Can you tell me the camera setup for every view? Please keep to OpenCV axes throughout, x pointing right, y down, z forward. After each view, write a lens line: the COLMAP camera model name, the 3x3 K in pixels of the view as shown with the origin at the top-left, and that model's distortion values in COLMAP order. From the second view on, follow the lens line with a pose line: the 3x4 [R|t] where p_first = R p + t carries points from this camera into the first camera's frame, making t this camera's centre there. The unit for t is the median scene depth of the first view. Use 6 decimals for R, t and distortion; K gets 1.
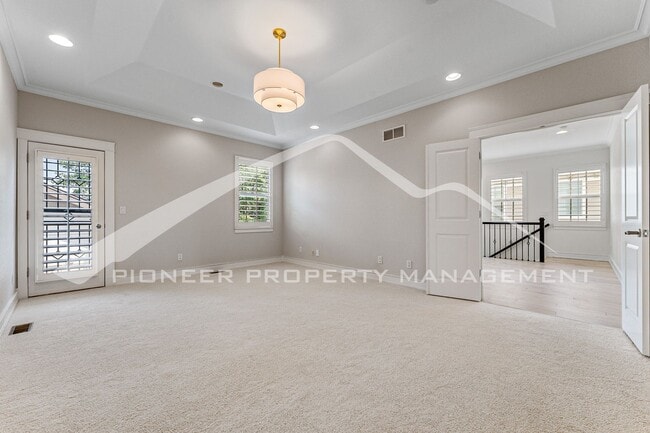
lens RADIAL K [[261.9, 0, 322.2], [0, 261.9, 216.6], [0, 0, 1]] dist [-0.007286, 0.000292]
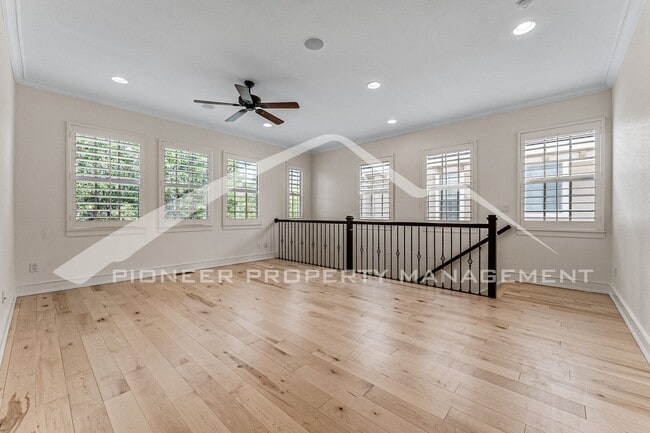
lens RADIAL K [[261.9, 0, 323.9], [0, 261.9, 218.7], [0, 0, 1]] dist [-0.007286, 0.000292]
pose [[0.996493, 0.001551, 0.083665, 0.424424], [-0.002391, 0.999948, 0.009942, 0.007060], [-0.083645, -0.010107, 0.996444, 0.471167]]
